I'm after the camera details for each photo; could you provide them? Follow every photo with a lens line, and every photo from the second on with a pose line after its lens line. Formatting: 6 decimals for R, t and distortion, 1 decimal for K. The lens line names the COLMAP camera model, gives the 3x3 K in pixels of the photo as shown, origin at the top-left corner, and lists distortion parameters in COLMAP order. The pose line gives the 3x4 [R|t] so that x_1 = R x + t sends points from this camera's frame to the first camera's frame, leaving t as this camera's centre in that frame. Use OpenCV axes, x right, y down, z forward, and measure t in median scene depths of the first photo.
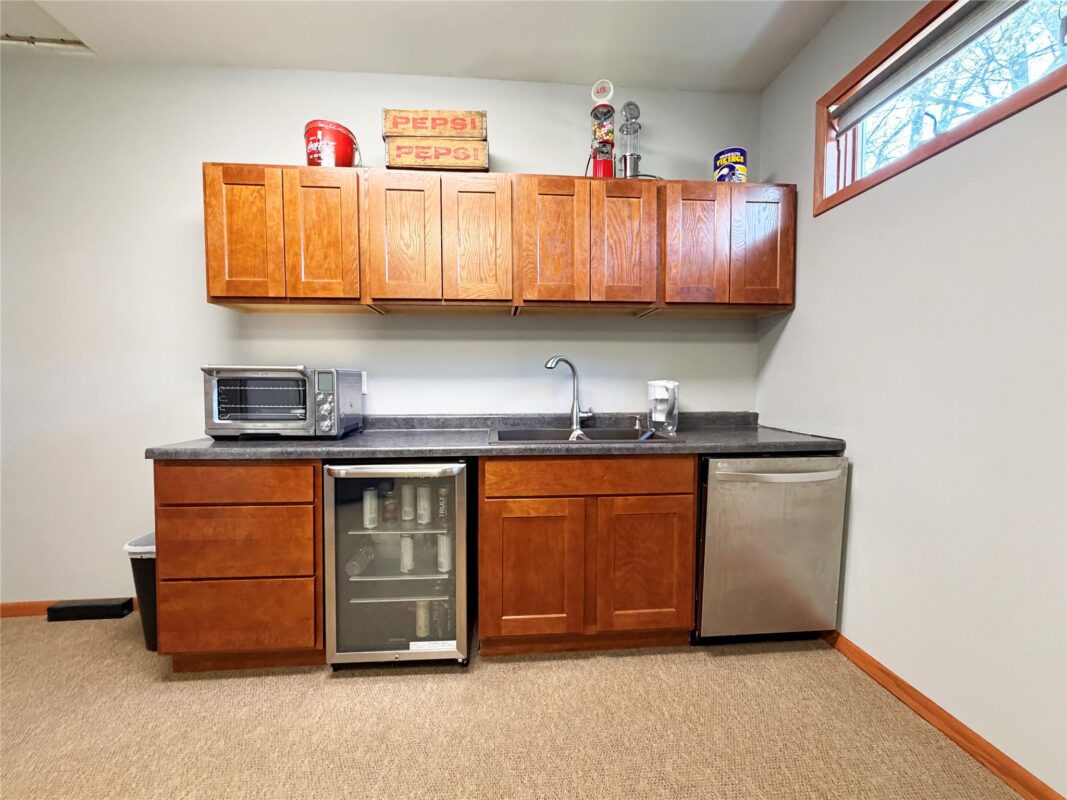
lens RADIAL K [[440.8, 0, 527.4], [0, 440.8, 398.2], [0, 0, 1]] dist [-0.000456, -0.000631]
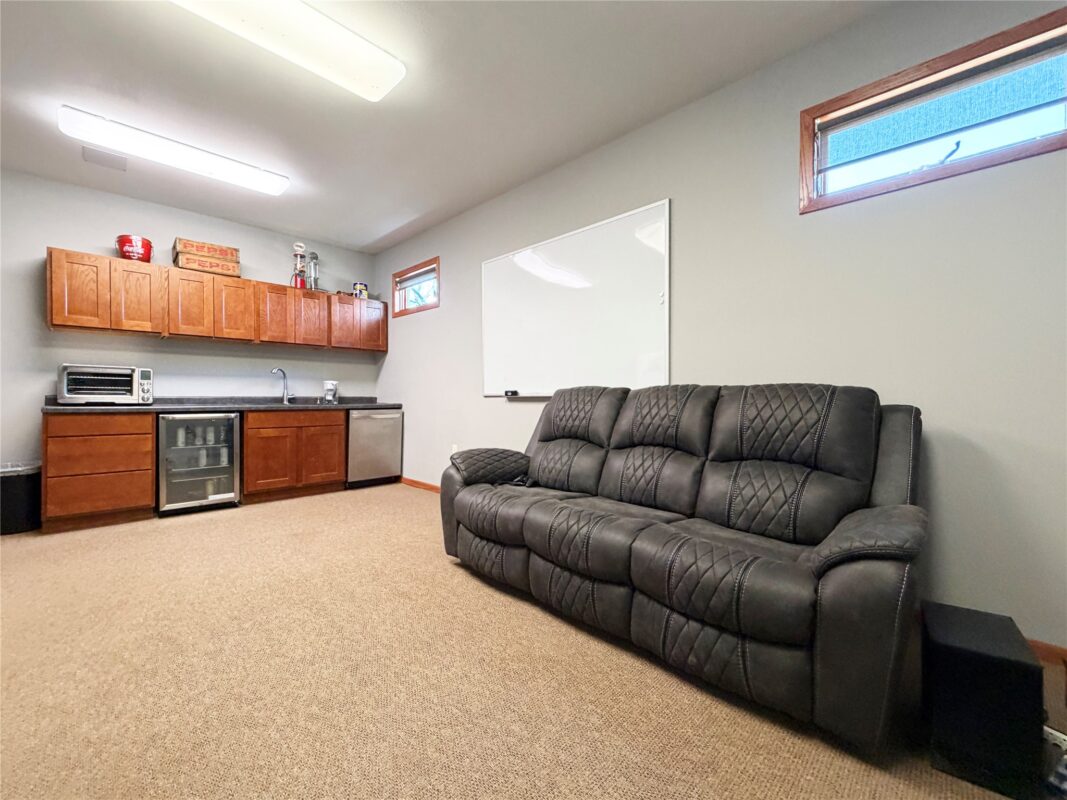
lens RADIAL K [[428.7, 0, 538.6], [0, 428.7, 399.9], [0, 0, 1]] dist [-0.000865, 0.000124]
pose [[0.734897, -0.004102, 0.678166, -0.435509], [0.022194, 0.999592, -0.018005, 0.133483], [-0.677815, 0.028283, 0.734688, -1.450618]]
